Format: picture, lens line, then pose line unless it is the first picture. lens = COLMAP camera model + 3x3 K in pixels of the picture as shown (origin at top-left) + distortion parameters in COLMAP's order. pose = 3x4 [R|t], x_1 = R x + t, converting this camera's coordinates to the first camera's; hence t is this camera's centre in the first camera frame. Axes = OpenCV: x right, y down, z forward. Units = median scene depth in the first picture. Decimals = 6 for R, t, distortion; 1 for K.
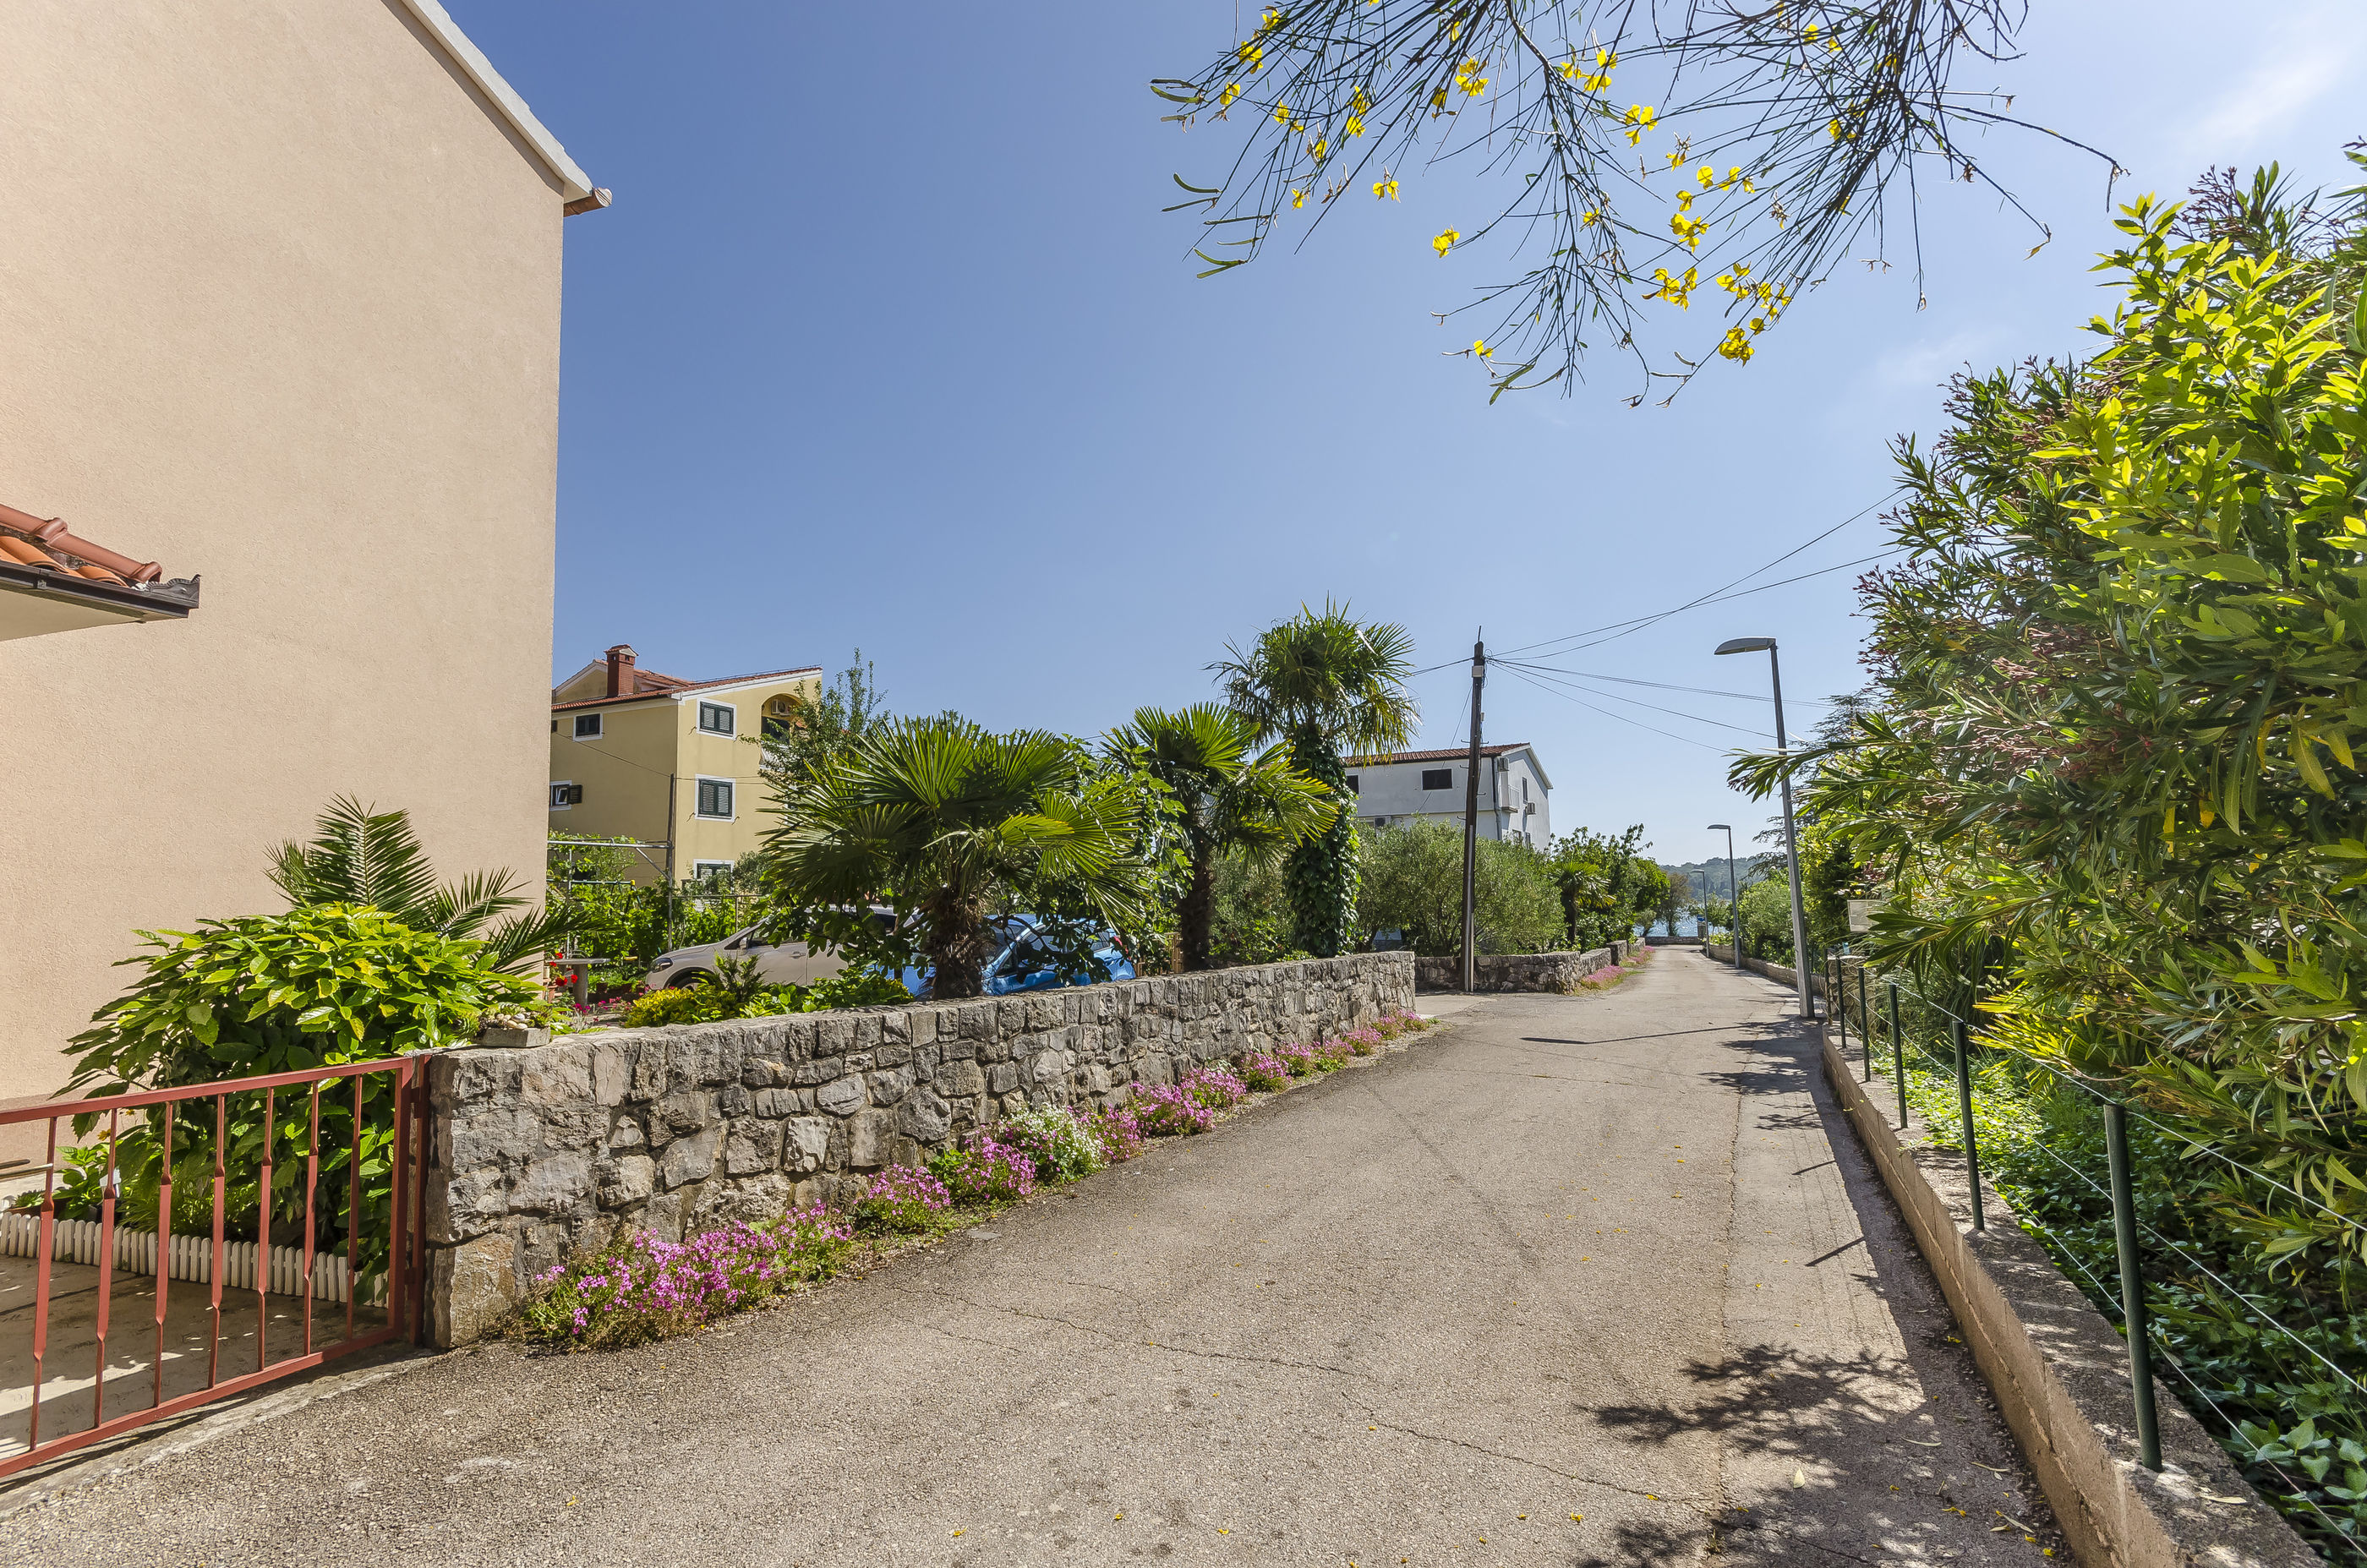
lens RADIAL K [[1067.1, 0, 1188.9], [0, 1067.1, 797.1], [0, 0, 1]] dist [0.000913, 0.000683]
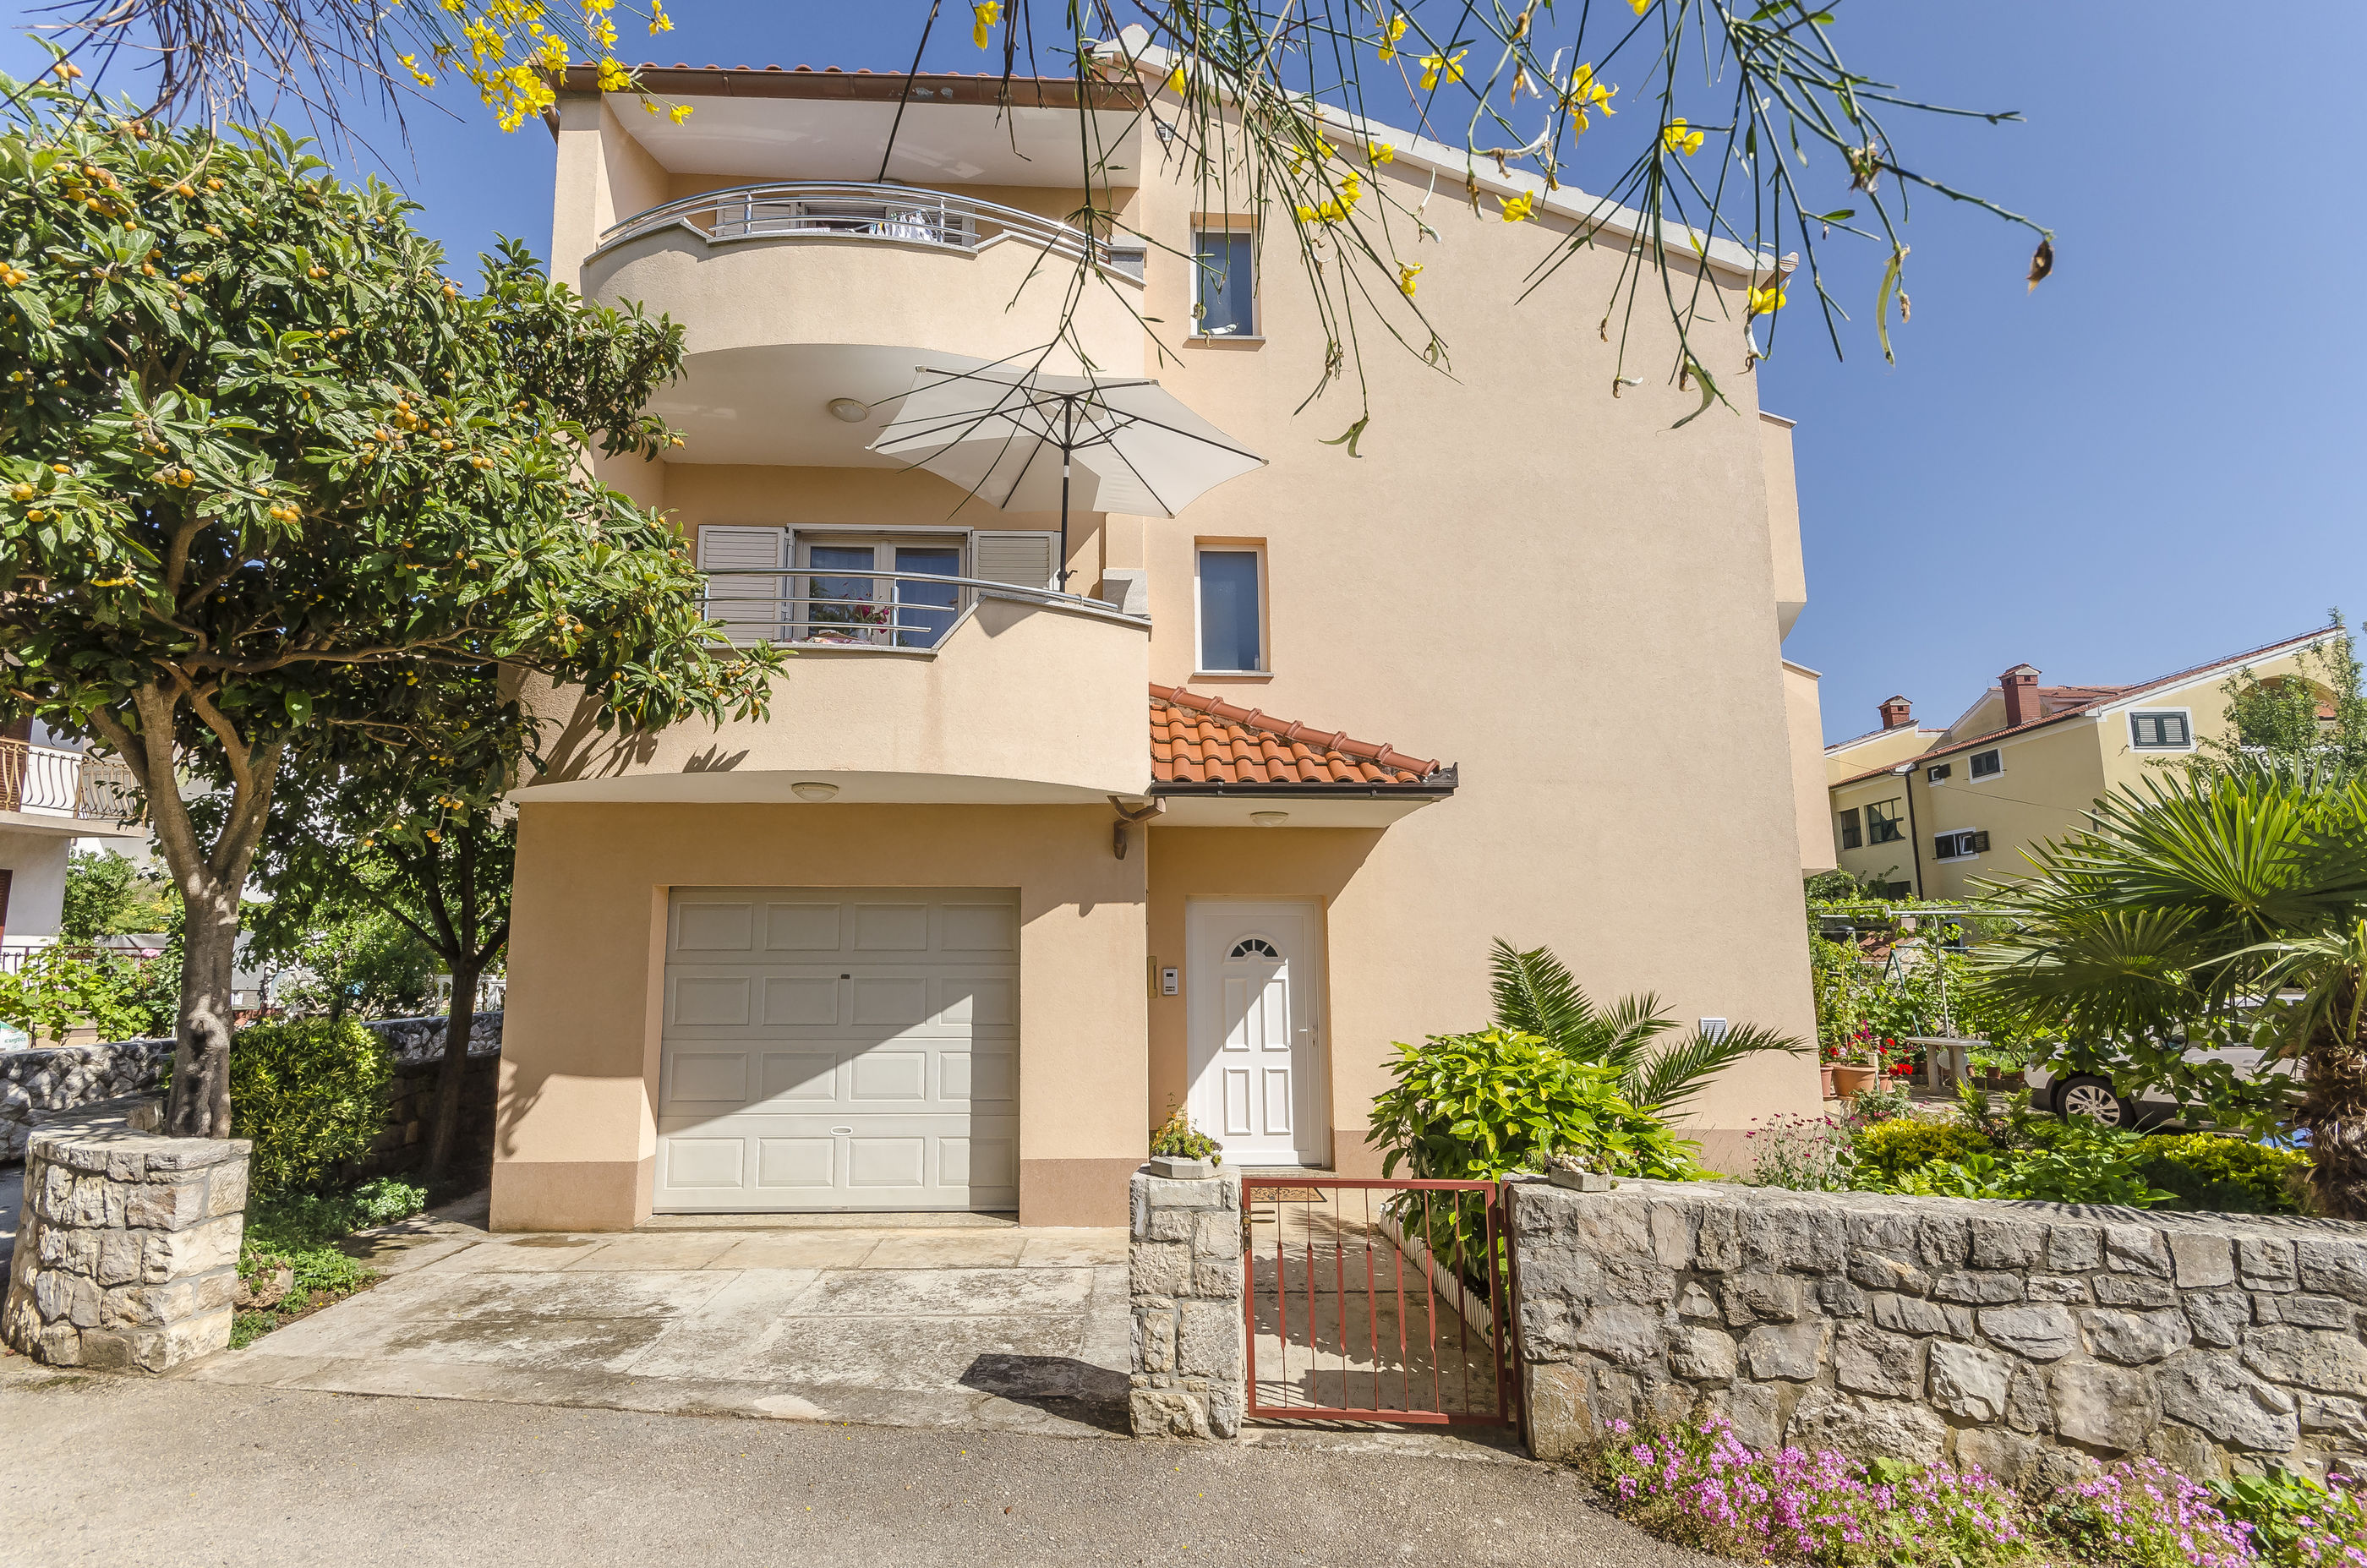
lens RADIAL K [[1067.1, 0, 1187.0], [0, 1067.1, 789.1], [0, 0, 1]] dist [0.000913, 0.000683]
pose [[0.317500, -0.120492, -0.940572, 0.261468], [0.092475, 0.991101, -0.095749, -0.084214], [0.943739, -0.056579, 0.325817, 0.259592]]
